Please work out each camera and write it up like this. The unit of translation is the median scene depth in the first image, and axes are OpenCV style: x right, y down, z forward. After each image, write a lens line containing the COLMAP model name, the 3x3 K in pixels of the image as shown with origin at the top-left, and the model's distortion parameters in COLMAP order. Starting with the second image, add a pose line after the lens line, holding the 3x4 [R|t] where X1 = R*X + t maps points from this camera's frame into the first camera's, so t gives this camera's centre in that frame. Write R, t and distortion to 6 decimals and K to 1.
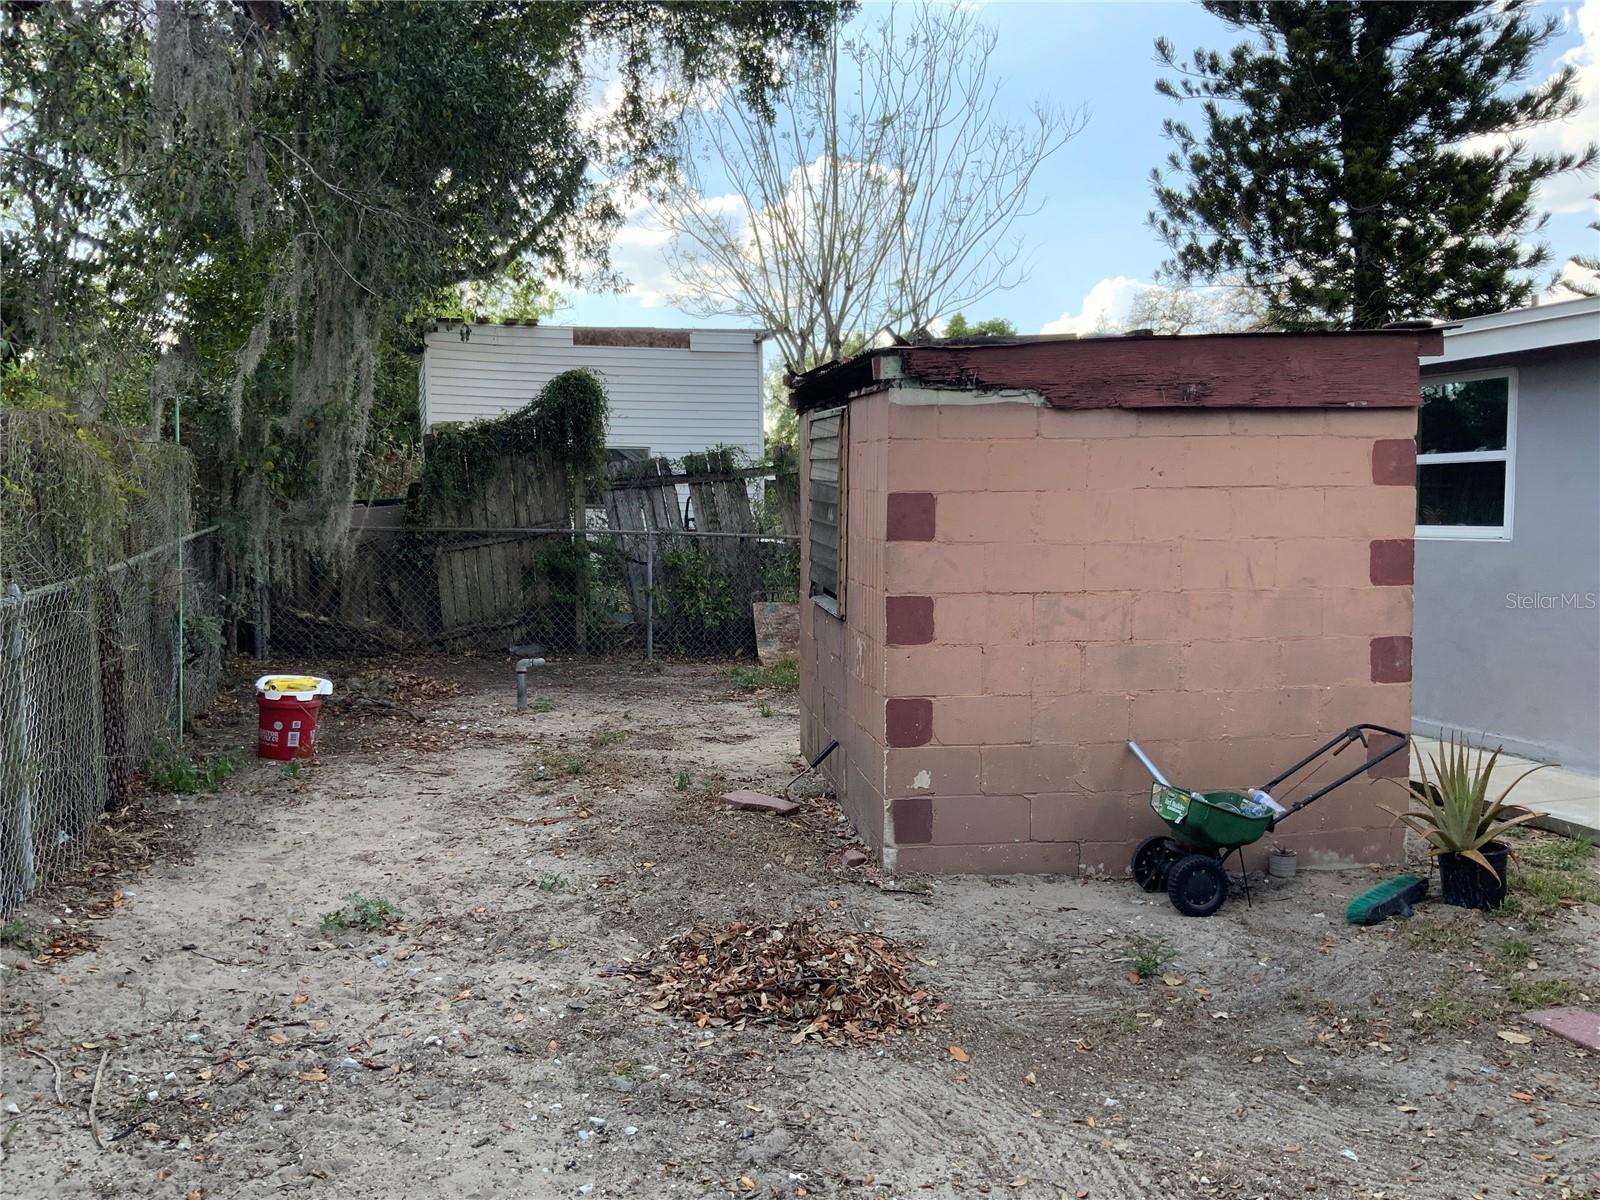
lens RADIAL K [[1316.1, 0, 795.7], [0, 1316.1, 594.1], [0, 0, 1]] dist [0.101858, -0.202324]
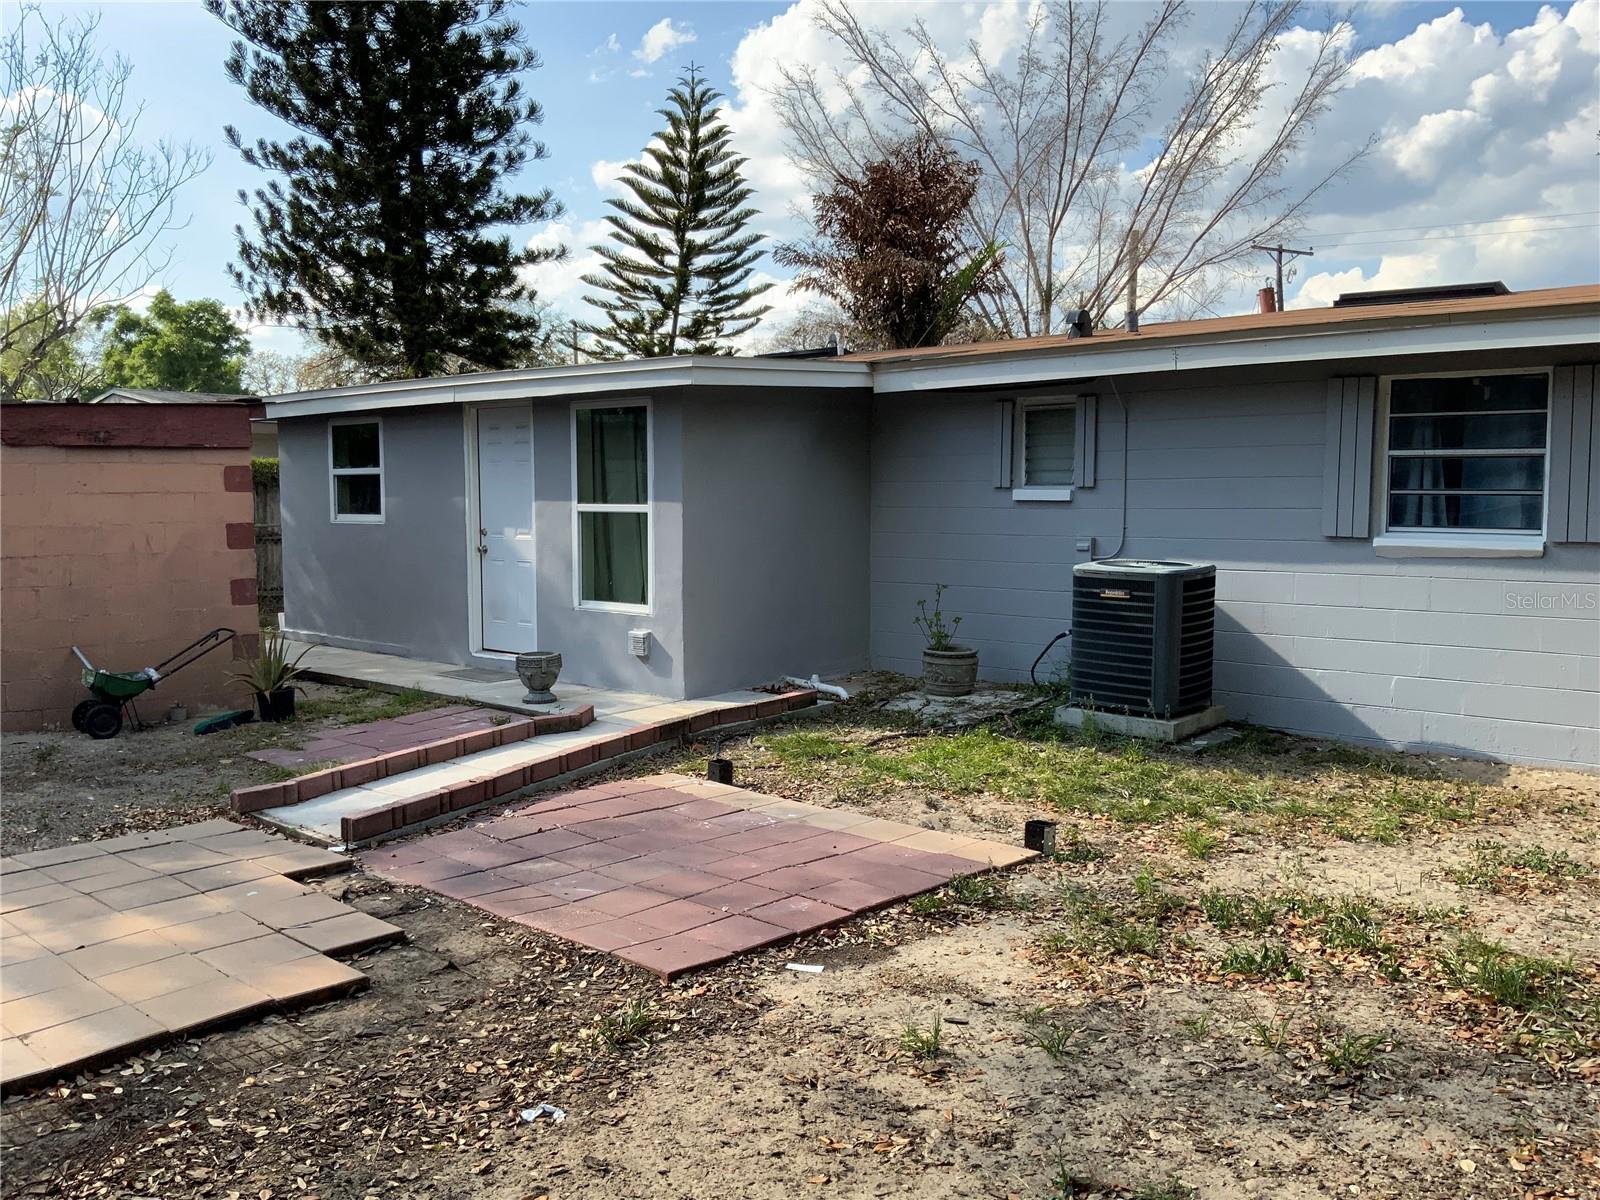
lens RADIAL K [[1316.1, 0, 795.7], [0, 1316.1, 594.1], [0, 0, 1]] dist [0.101858, -0.202324]
pose [[0.856230, -0.038892, 0.515129, 0.168334], [0.033593, 0.999243, 0.019605, 0.042801], [-0.515502, 0.000518, 0.856888, -0.881006]]
